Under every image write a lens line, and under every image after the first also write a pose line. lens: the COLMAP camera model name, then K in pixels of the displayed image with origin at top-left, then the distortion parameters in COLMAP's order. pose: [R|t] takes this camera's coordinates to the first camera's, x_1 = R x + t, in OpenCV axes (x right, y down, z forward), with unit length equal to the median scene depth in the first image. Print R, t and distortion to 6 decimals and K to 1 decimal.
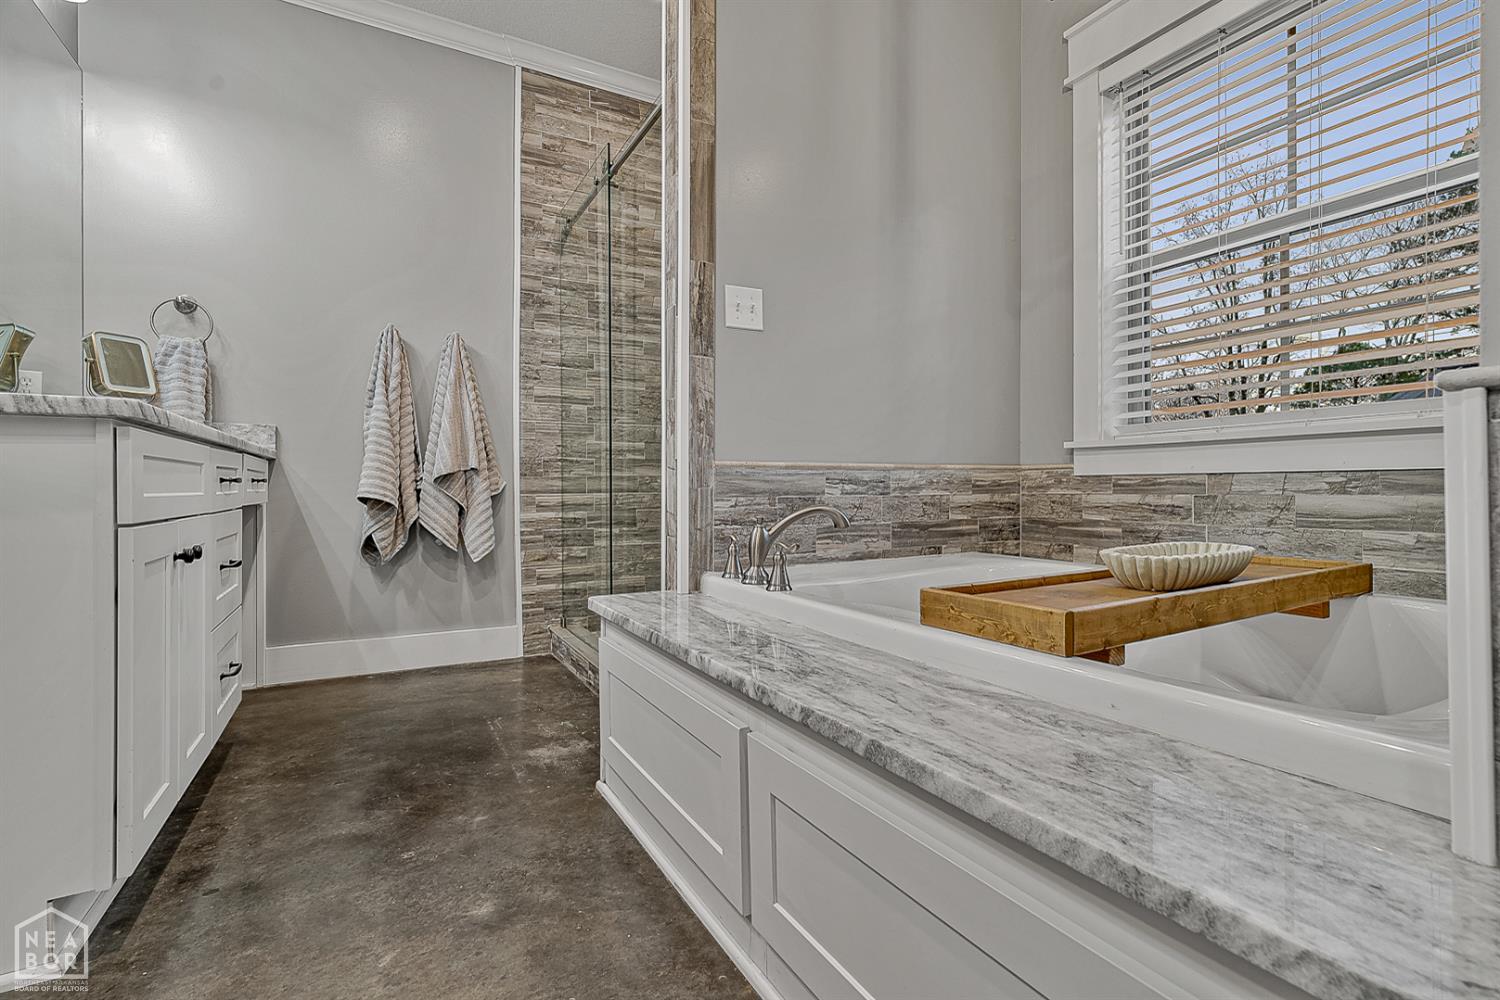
lens RADIAL K [[692.9, 0, 773.2], [0, 692.9, 483.9], [0, 0, 1]] dist [-0.005873, 0.001900]
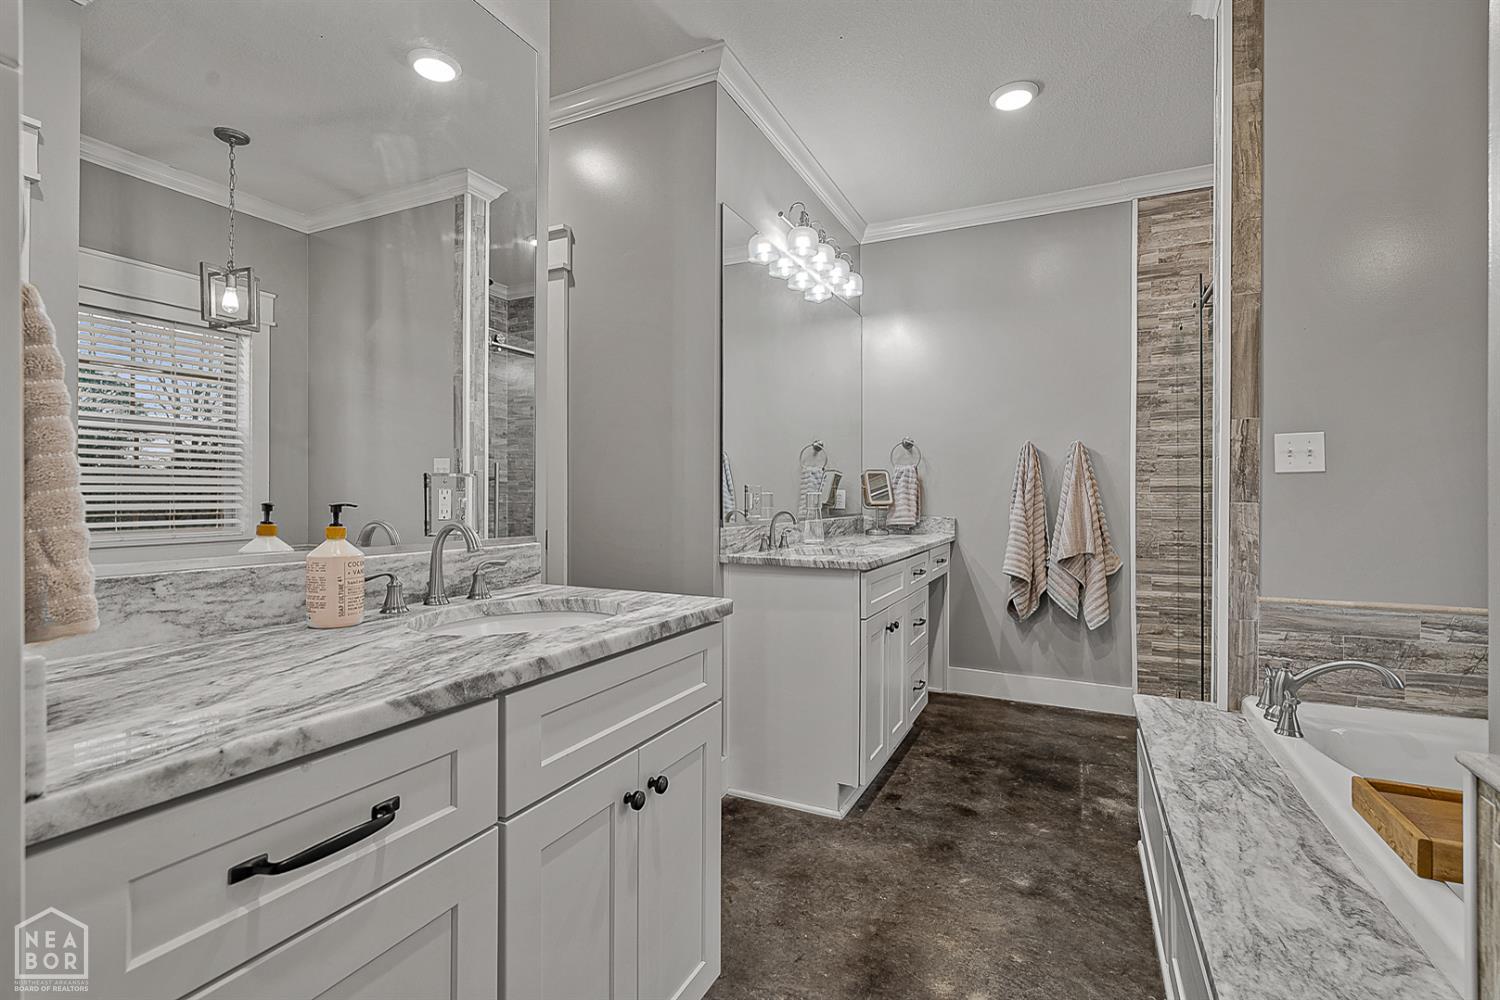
lens RADIAL K [[692.9, 0, 737.8], [0, 692.9, 498.3], [0, 0, 1]] dist [-0.005873, 0.001900]
pose [[0.554124, 0.005778, -0.832414, 0.248647], [-0.001368, 0.999981, 0.006030, -0.131231], [0.832433, -0.002203, 0.554121, -0.201729]]
